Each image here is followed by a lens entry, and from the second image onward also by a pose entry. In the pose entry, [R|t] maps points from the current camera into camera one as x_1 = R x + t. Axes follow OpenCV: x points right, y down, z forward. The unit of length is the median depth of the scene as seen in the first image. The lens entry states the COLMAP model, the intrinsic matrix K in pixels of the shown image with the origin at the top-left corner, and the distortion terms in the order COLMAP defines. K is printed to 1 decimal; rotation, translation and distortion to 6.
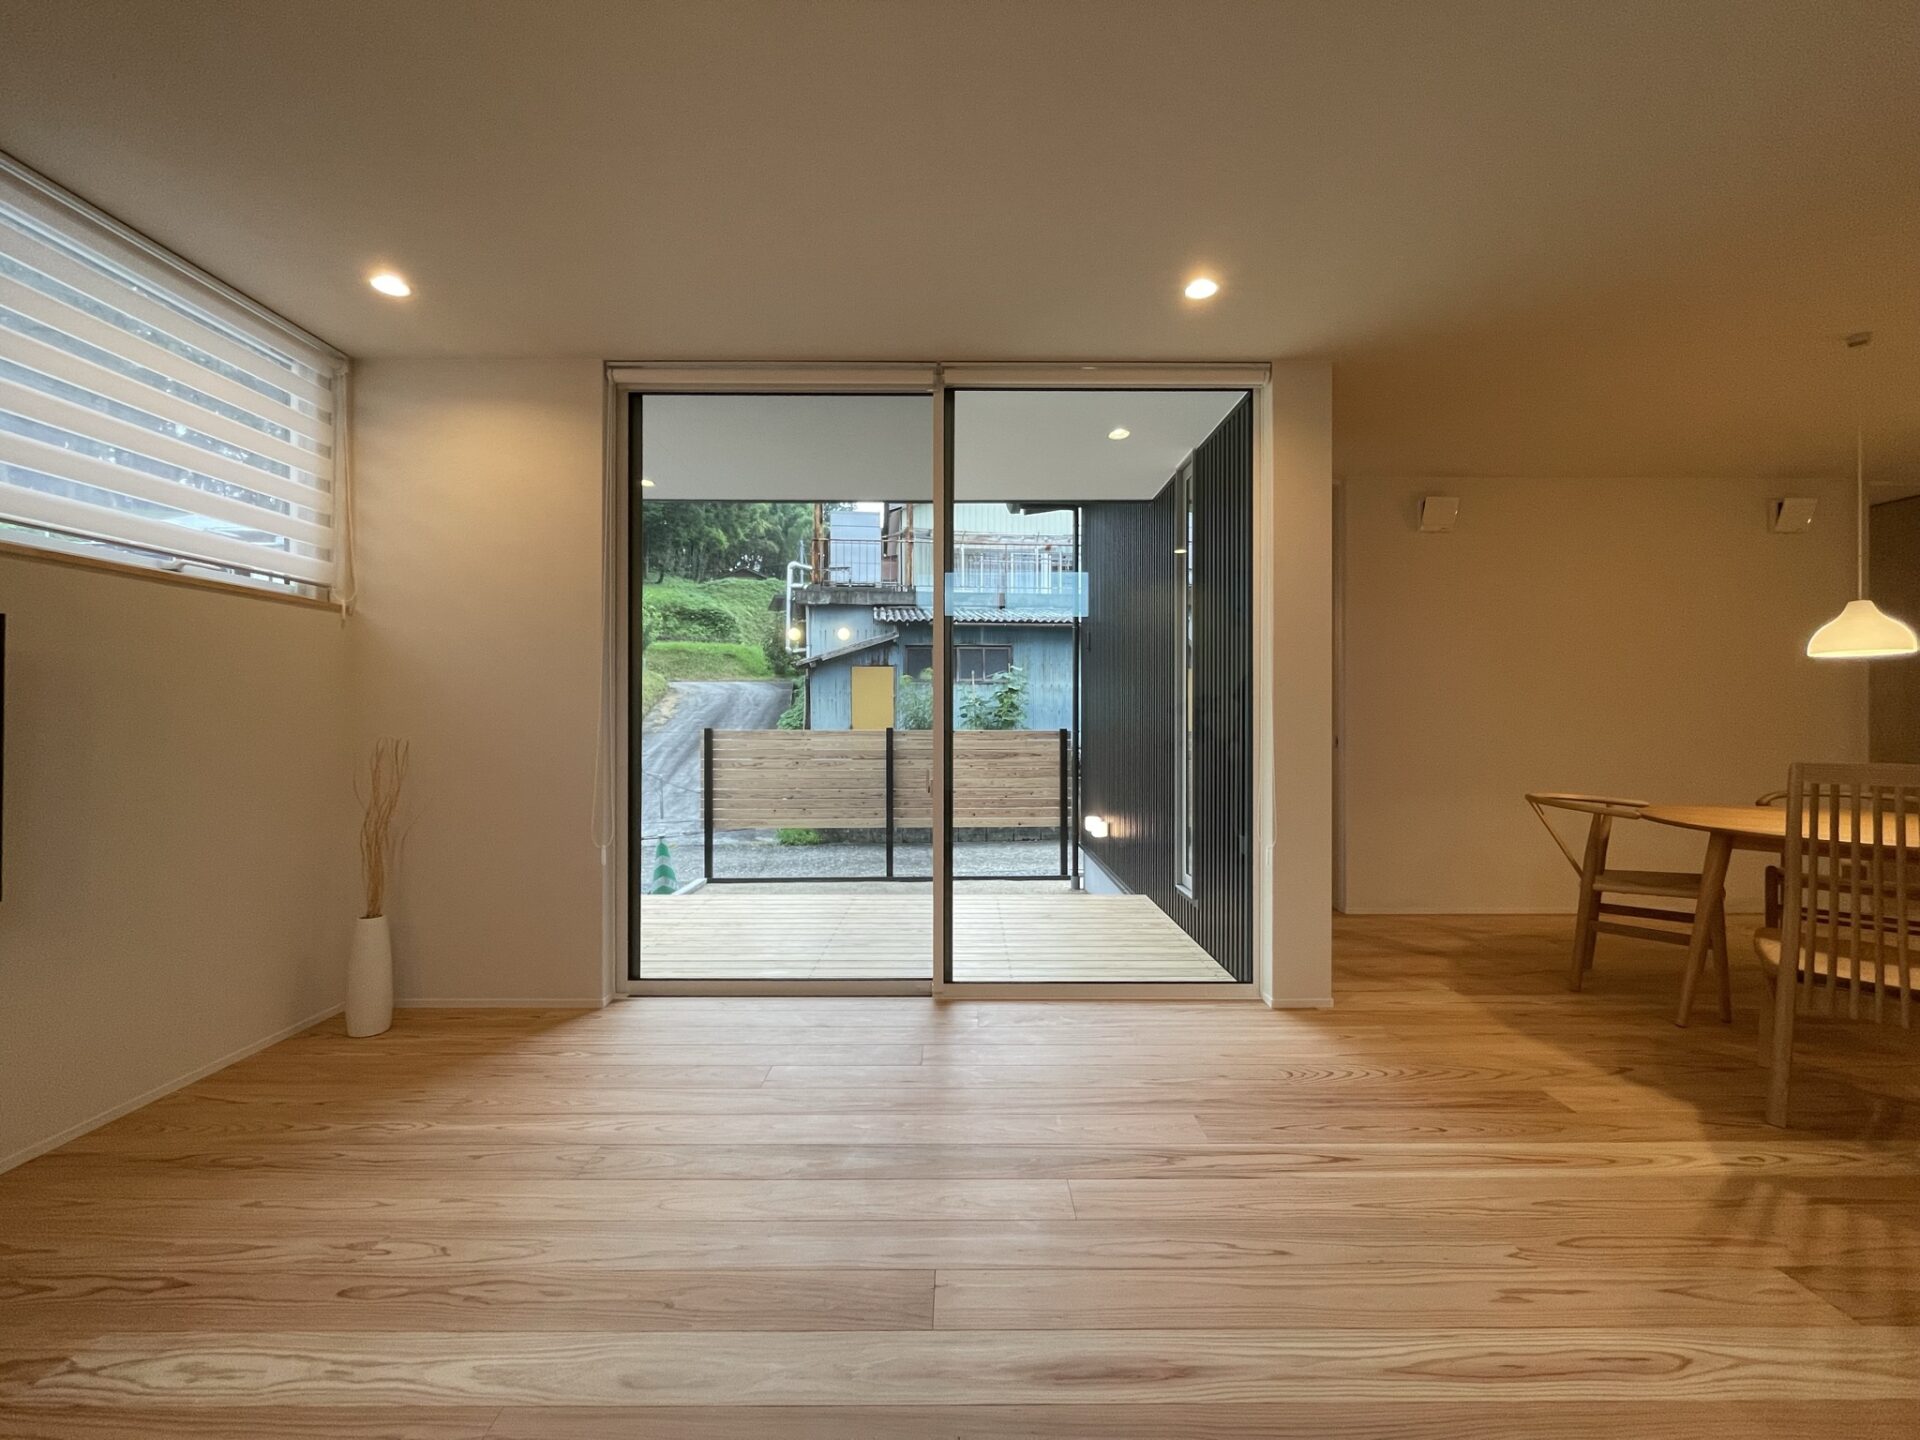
lens RADIAL K [[778.7, 0, 964.1], [0, 778.7, 721.2], [0, 0, 1]] dist [0.002805, 0.000099]
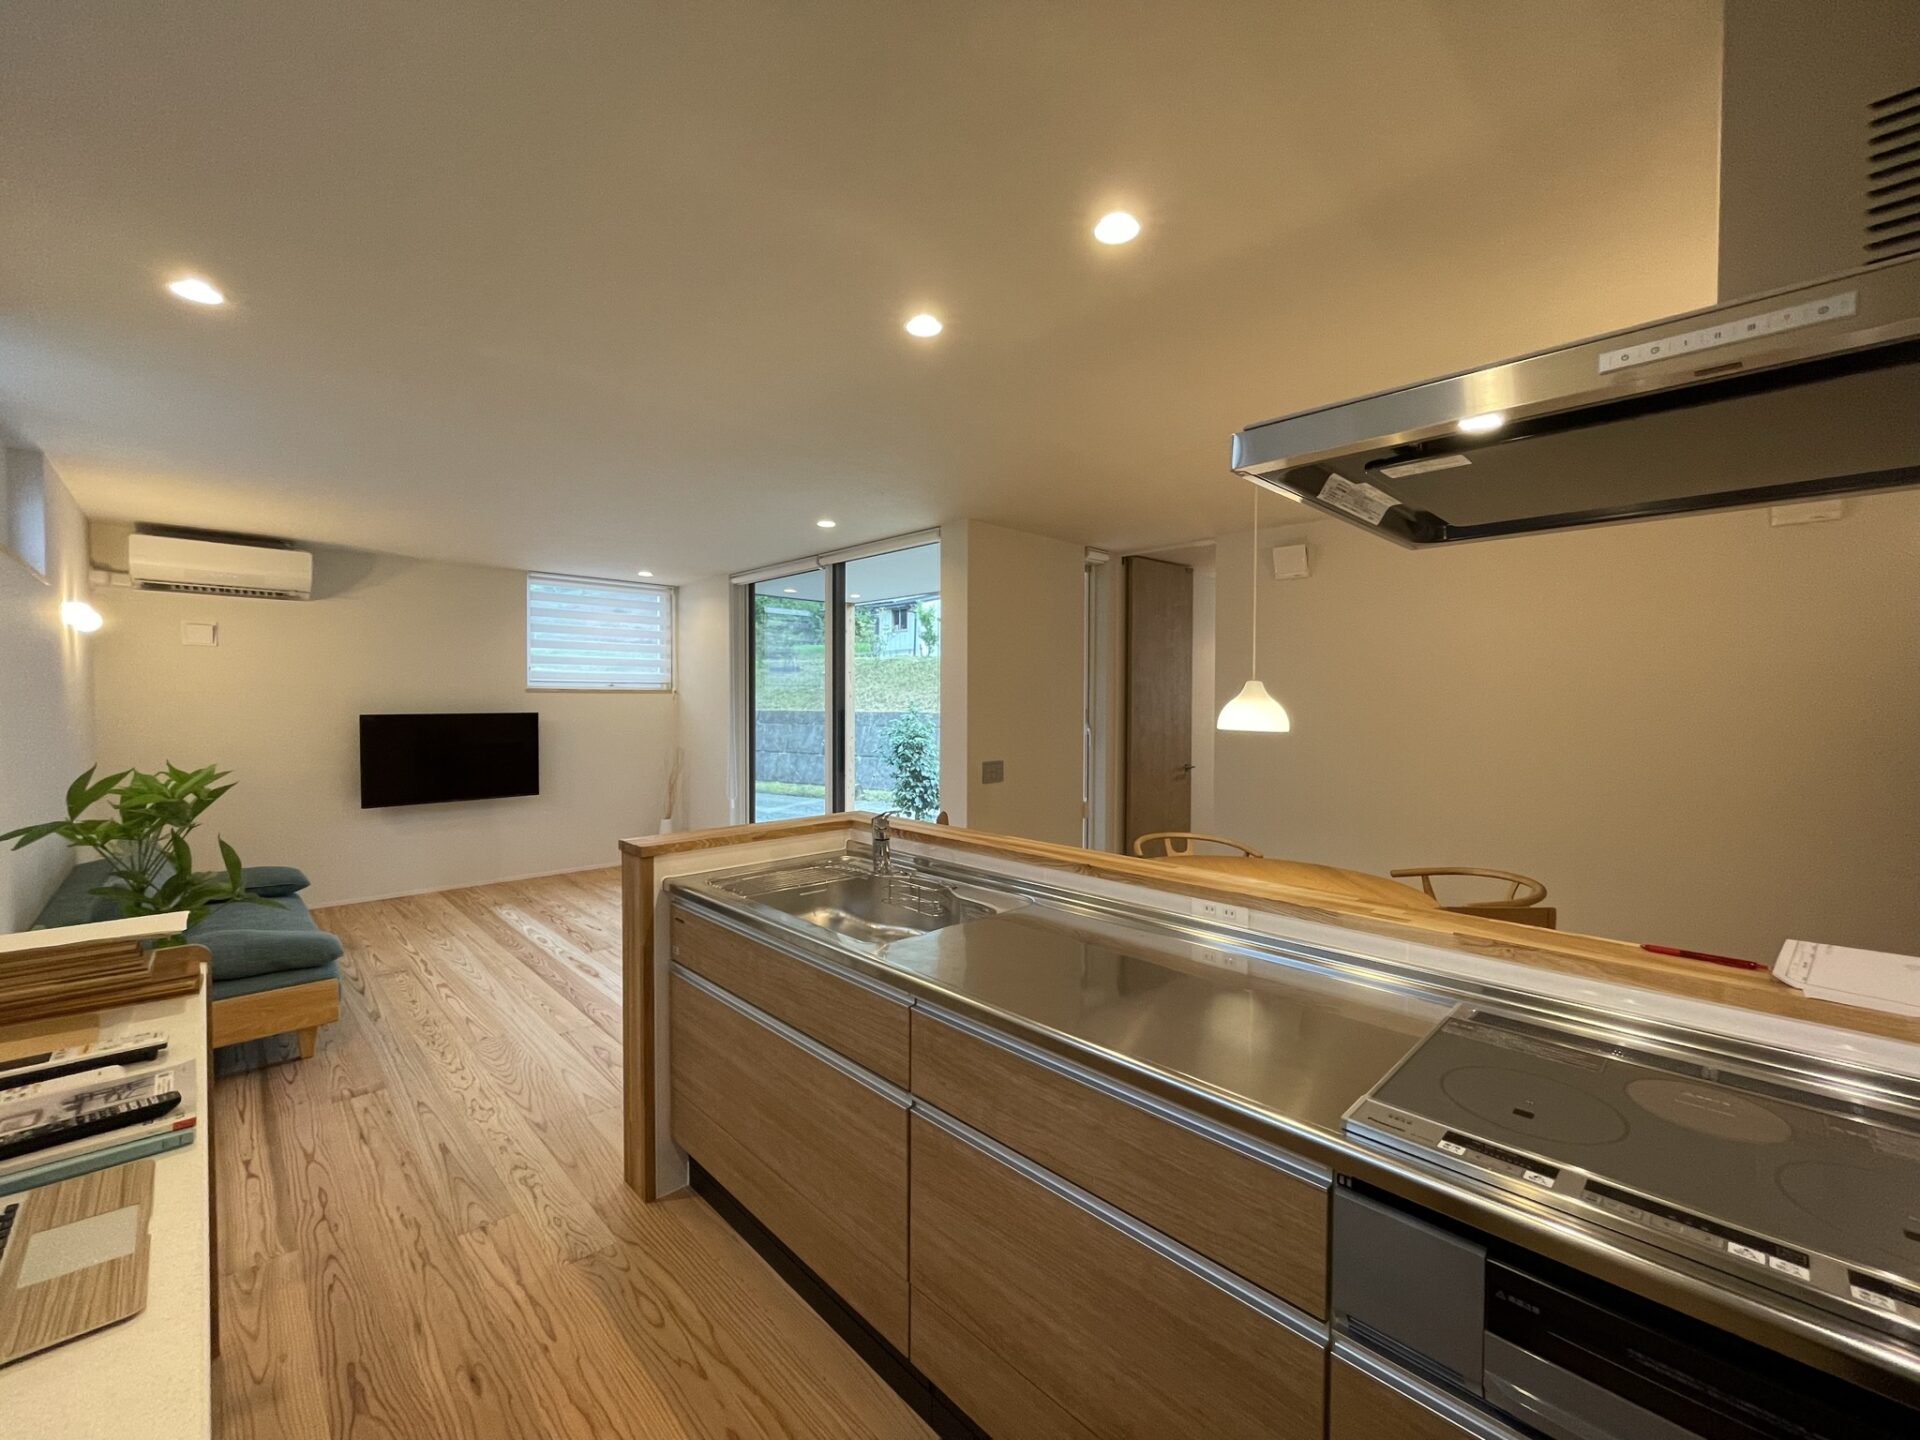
lens RADIAL K [[778.7, 0, 963.0], [0, 778.7, 723.7], [0, 0, 1]] dist [0.002805, 0.000099]
pose [[0.693583, 0.021837, -0.720046, 1.888606], [0.000518, 0.999525, 0.030811, -0.145754], [0.720377, -0.021743, 0.693242, -0.040912]]
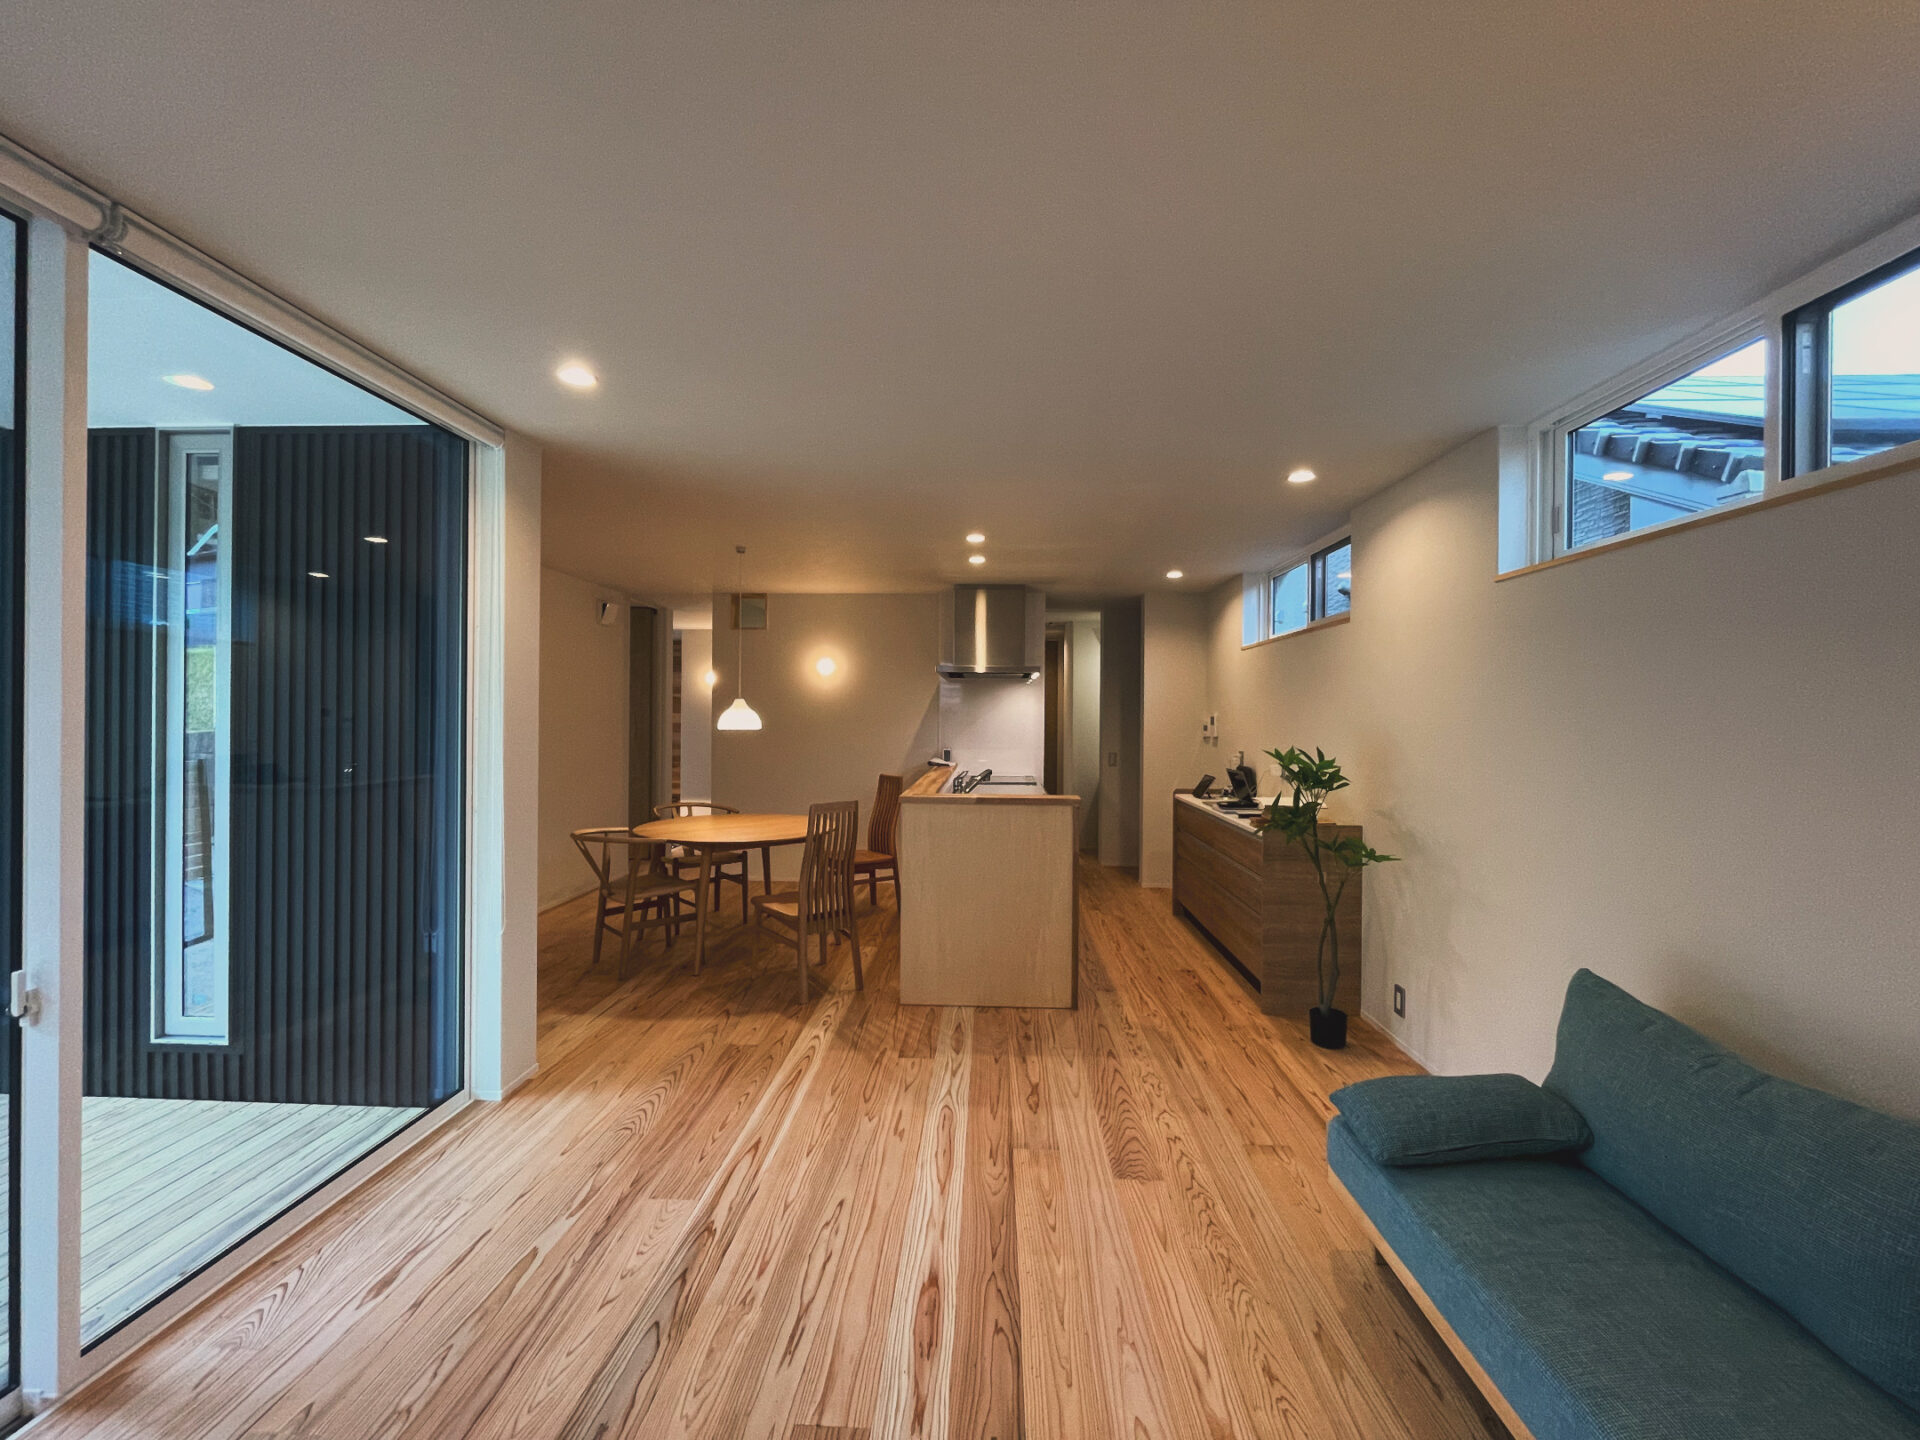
lens RADIAL K [[778.7, 0, 967.1], [0, 778.7, 717.7], [0, 0, 1]] dist [0.002805, 0.000099]
pose [[0.039313, 0.003019, 0.999222, -0.659090], [-0.010707, 0.999939, -0.002600, -0.128450], [-0.999170, -0.010597, 0.039343, 0.481515]]
